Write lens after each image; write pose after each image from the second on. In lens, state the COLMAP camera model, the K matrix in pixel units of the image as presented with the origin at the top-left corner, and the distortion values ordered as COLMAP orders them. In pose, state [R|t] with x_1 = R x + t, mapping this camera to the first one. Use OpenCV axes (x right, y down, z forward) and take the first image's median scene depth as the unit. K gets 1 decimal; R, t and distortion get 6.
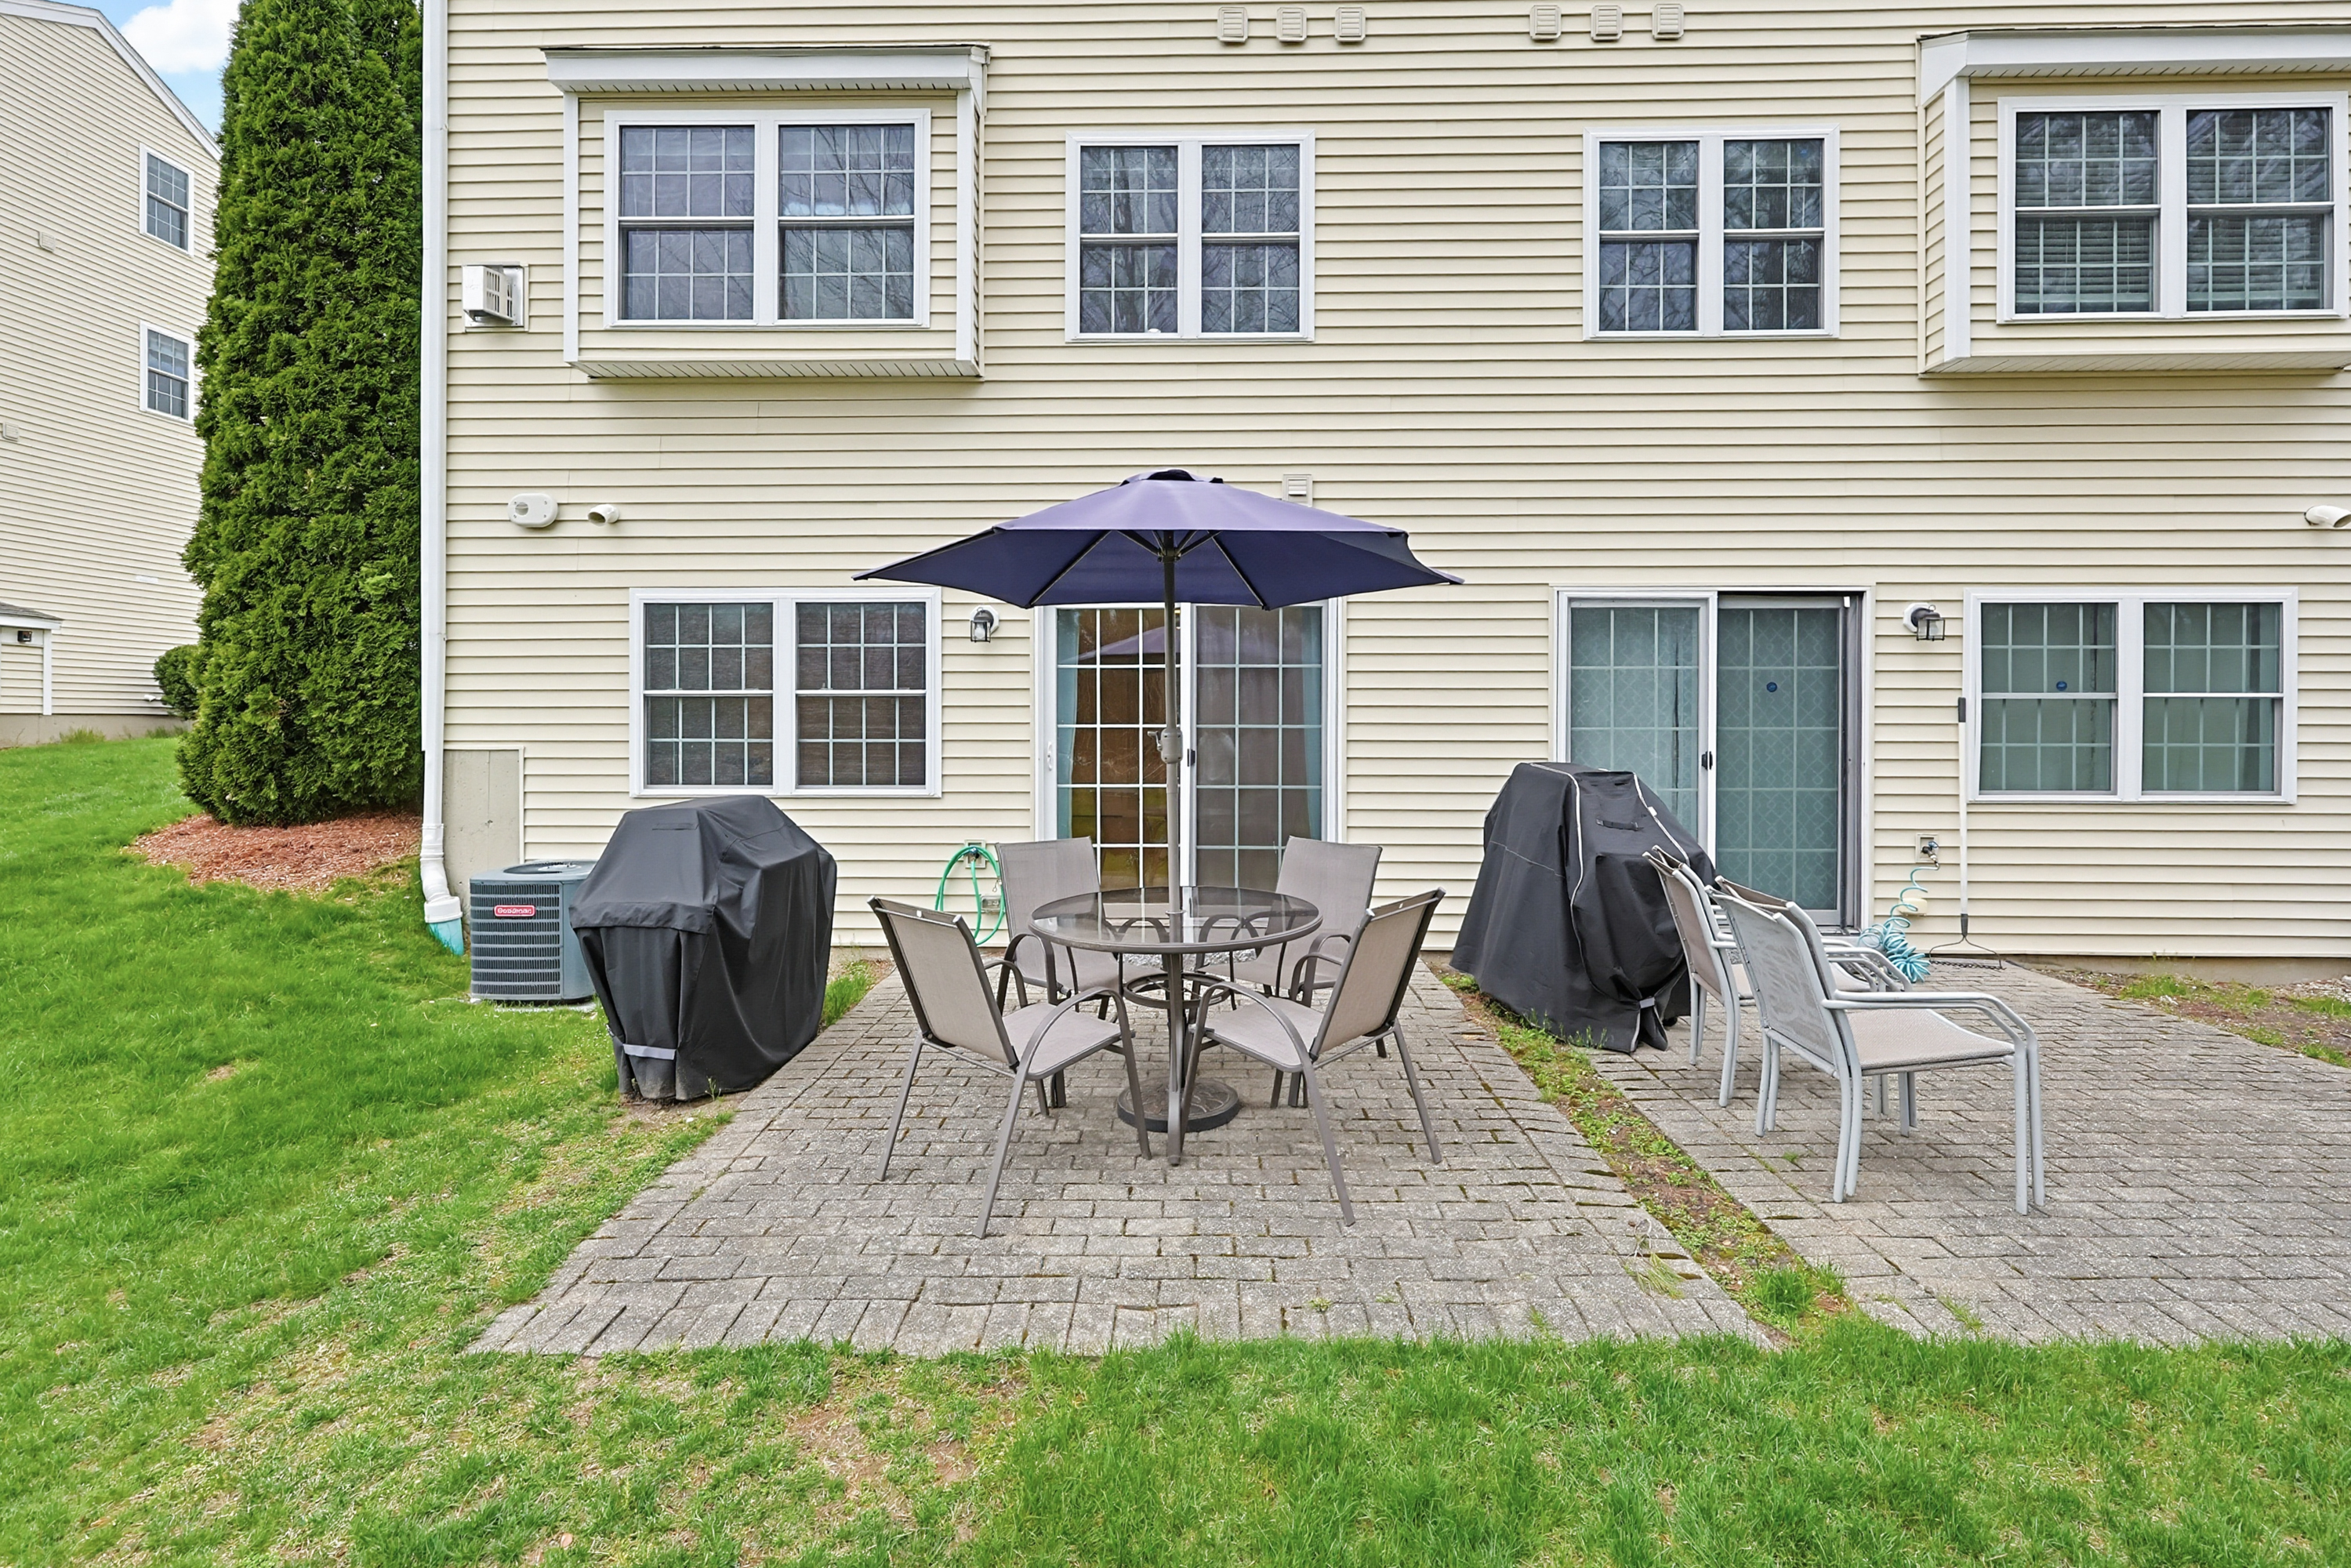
lens RADIAL K [[989.2, 0, 1175.4], [0, 989.2, 722.5], [0, 0, 1]] dist [0.000846, -0.000093]
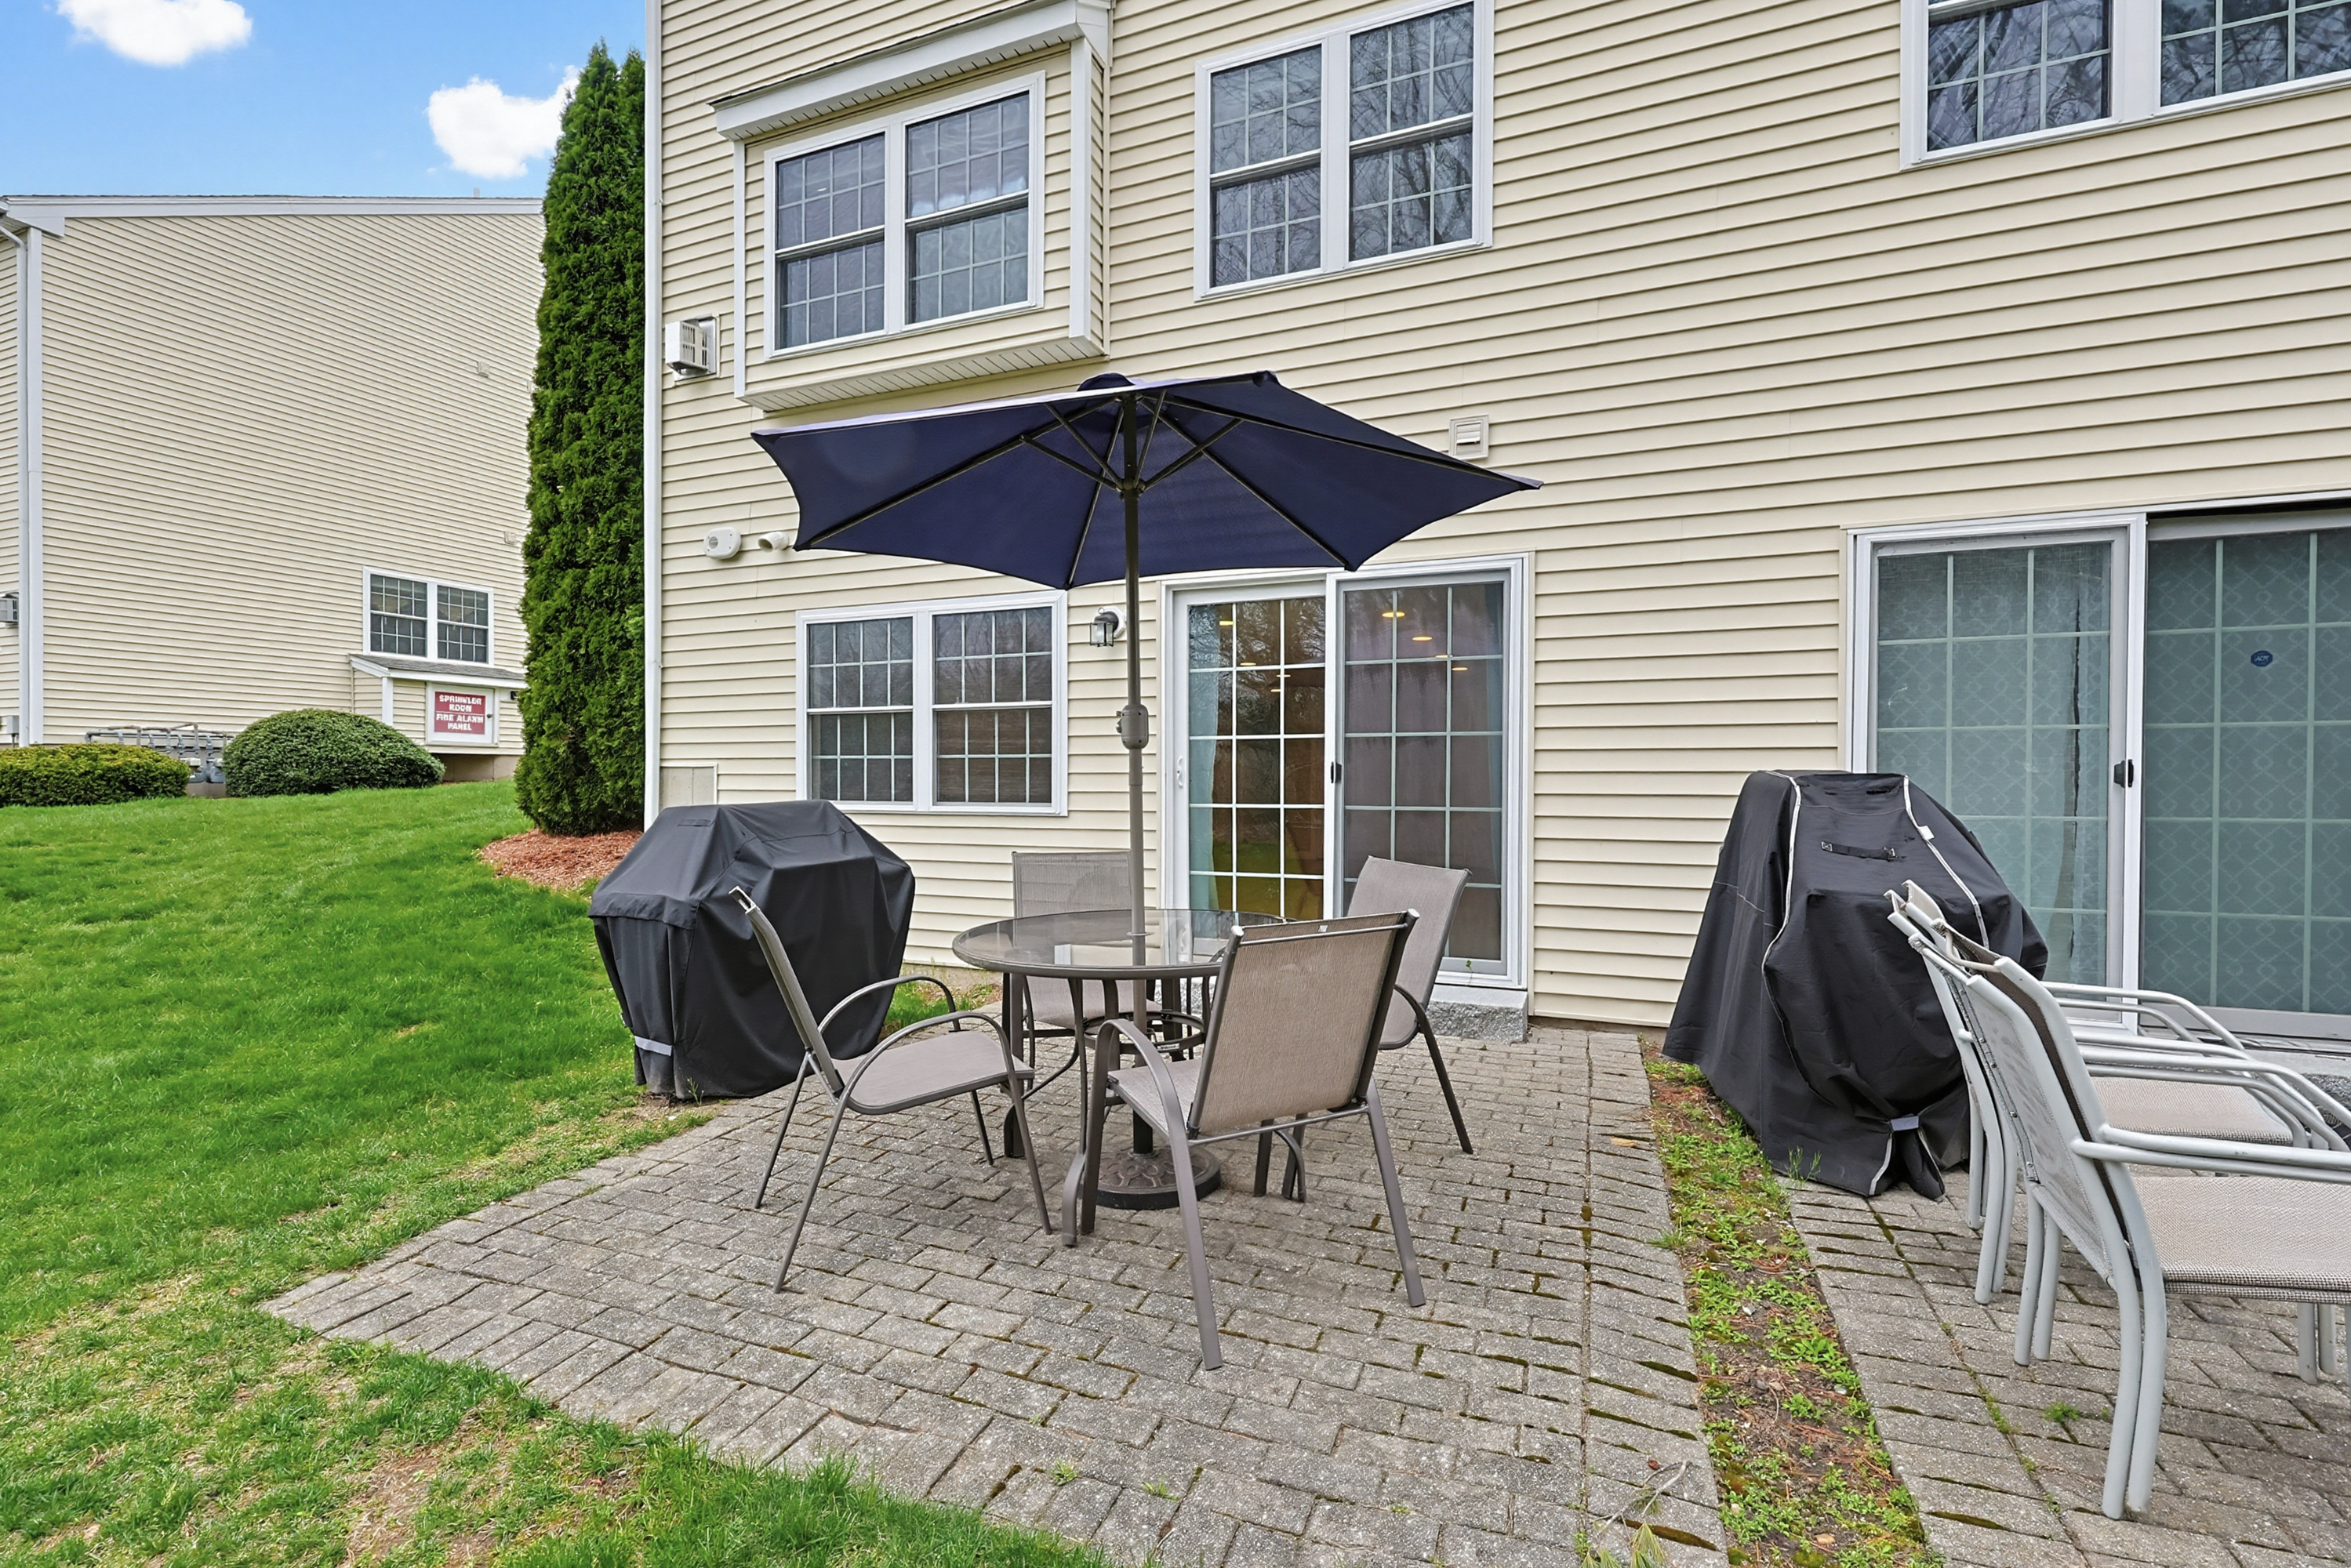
lens RADIAL K [[1010.3, 0, 1175.5], [0, 1010.3, 784.0], [0, 0, 1]] dist [0.000970, -0.000024]
pose [[0.931050, 0.000166, -0.364893, 0.212124], [0.002076, 0.999981, 0.005752, 0.042493], [0.364887, -0.006113, 0.931032, 0.161216]]
